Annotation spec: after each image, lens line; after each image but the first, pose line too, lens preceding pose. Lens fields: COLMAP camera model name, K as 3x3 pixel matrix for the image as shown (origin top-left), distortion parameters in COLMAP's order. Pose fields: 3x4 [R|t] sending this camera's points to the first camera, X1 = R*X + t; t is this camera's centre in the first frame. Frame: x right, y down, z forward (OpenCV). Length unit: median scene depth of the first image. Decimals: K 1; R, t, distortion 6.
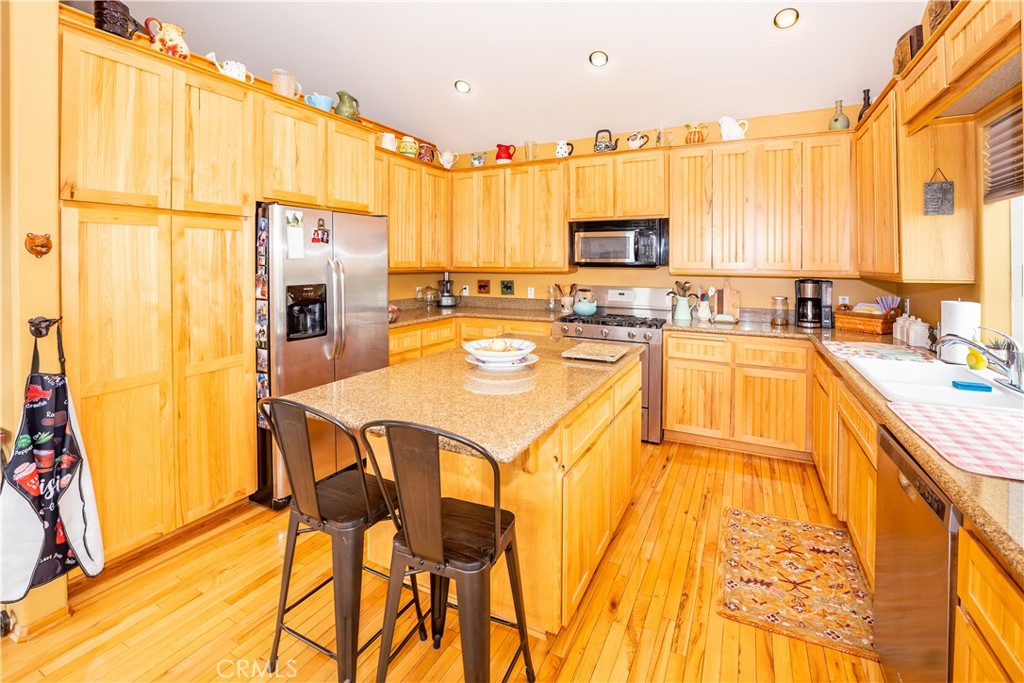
lens RADIAL K [[450.3, 0, 525.2], [0, 450.3, 263.5], [0, 0, 1]] dist [-0.023344, 0.000090]
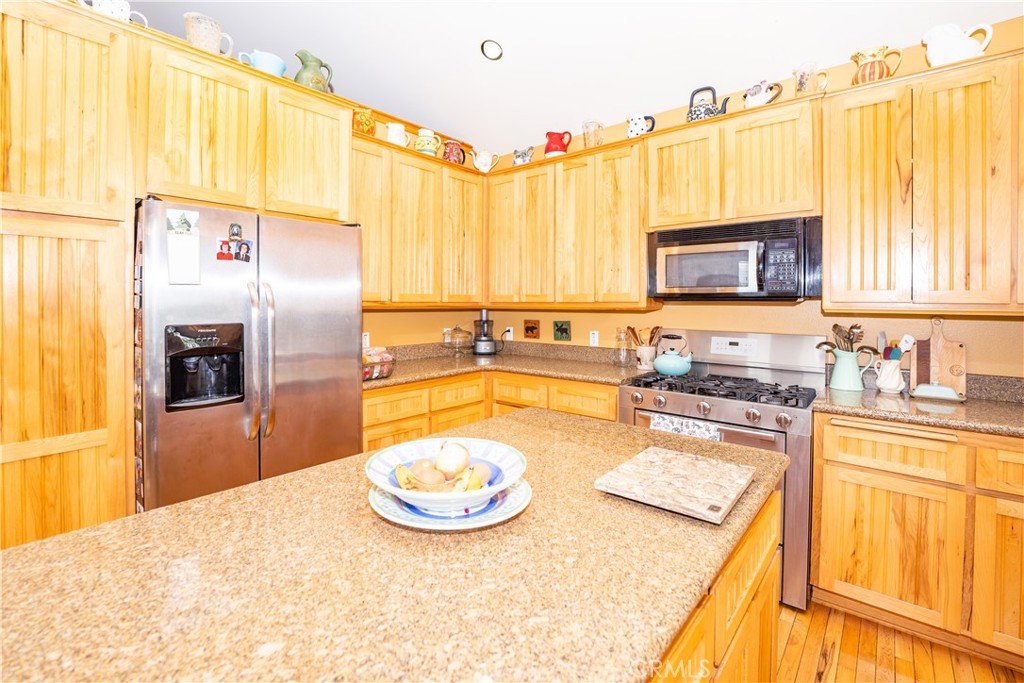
lens RADIAL K [[451.5, 0, 507.3], [0, 451.5, 306.4], [0, 0, 1]] dist [-0.019404, 0.000345]
pose [[0.968255, 0.000788, -0.249962, 0.069645], [0.000561, 0.999986, 0.005327, 0.012957], [0.249962, -0.005298, 0.968241, 0.337582]]
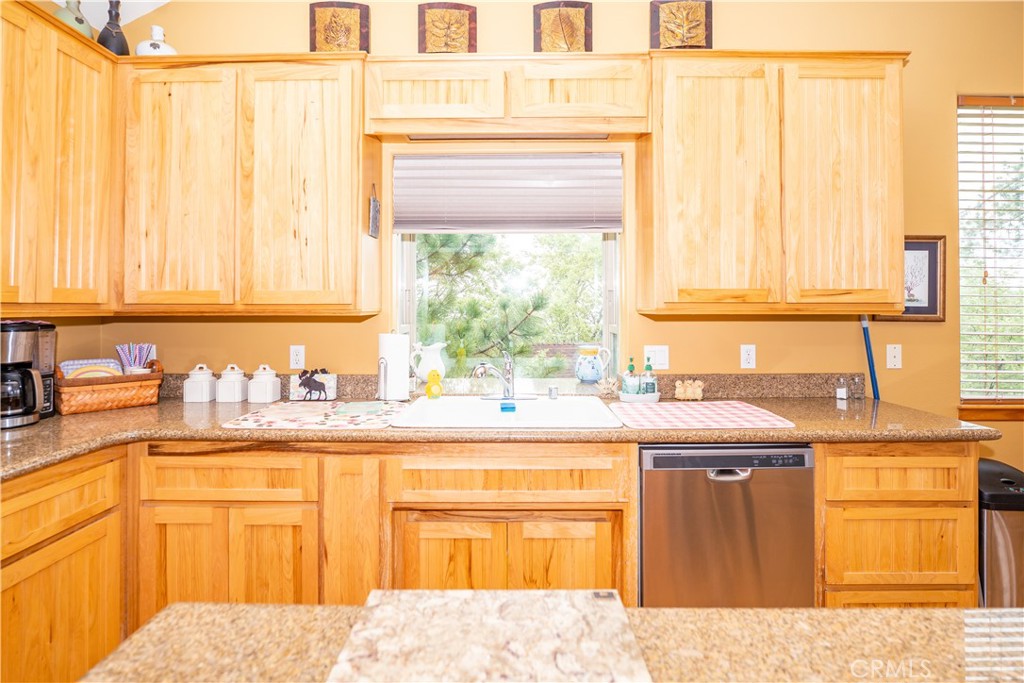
lens RADIAL K [[487.7, 0, 503.2], [0, 487.7, 300.1], [0, 0, 1]] dist [-0.013802, 0.000381]
pose [[-0.426167, 0.009179, 0.904598, -0.029288], [-0.001668, 0.999939, -0.010932, 0.015304], [-0.904643, -0.006168, -0.426125, 0.696940]]
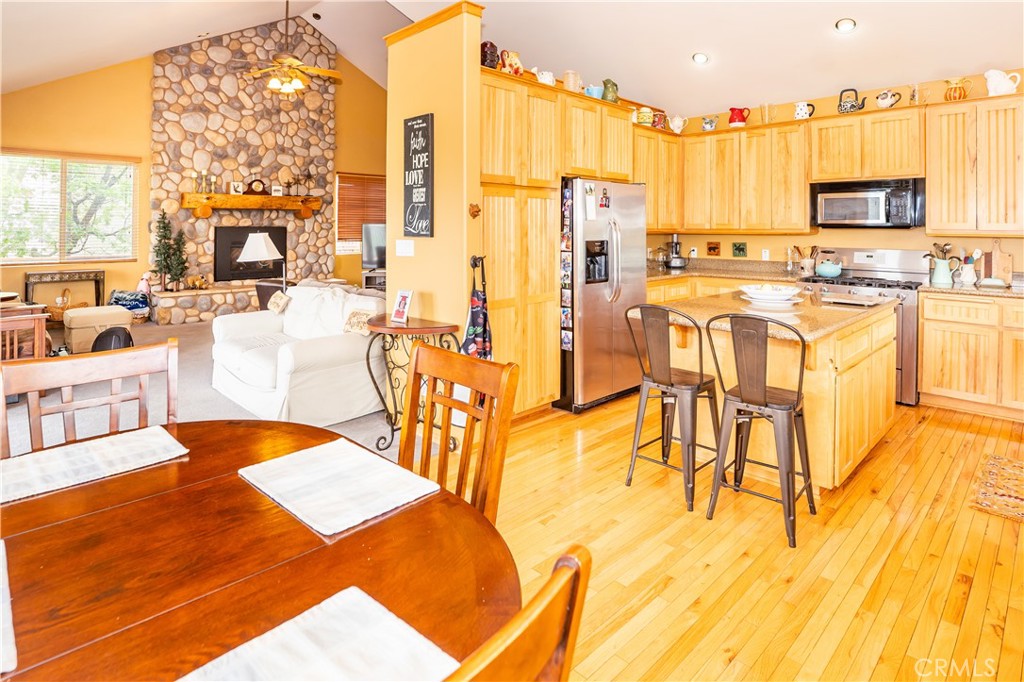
lens RADIAL K [[562.5, 0, 521.5], [0, 562.5, 223.8], [0, 0, 1]] dist [-0.034785, 0.002700]
pose [[0.947667, -0.000995, -0.319258, -0.127117], [-0.001906, 0.999960, -0.008774, 0.010022], [0.319253, 0.008924, 0.947627, -0.412427]]
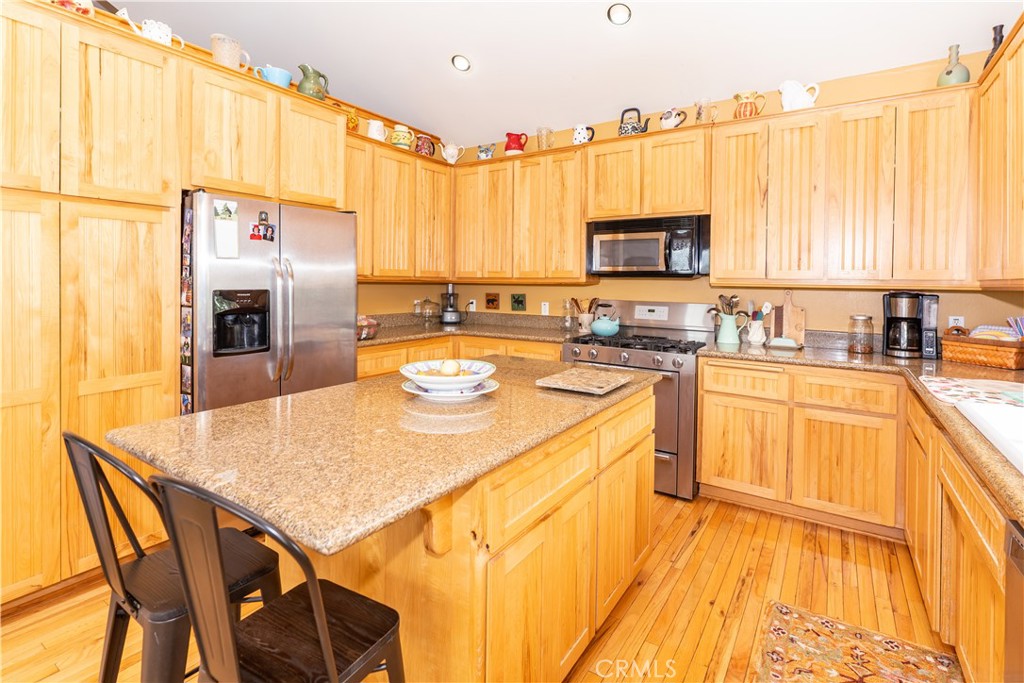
lens RADIAL K [[479.1, 0, 524.4], [0, 479.1, 289.2], [0, 0, 1]] dist [-0.001447, -0.000258]
pose [[0.992730, 0.007977, -0.120098, 0.098643], [-0.006739, 0.999920, 0.010709, 0.023319], [0.120174, -0.009822, 0.992704, 0.125488]]
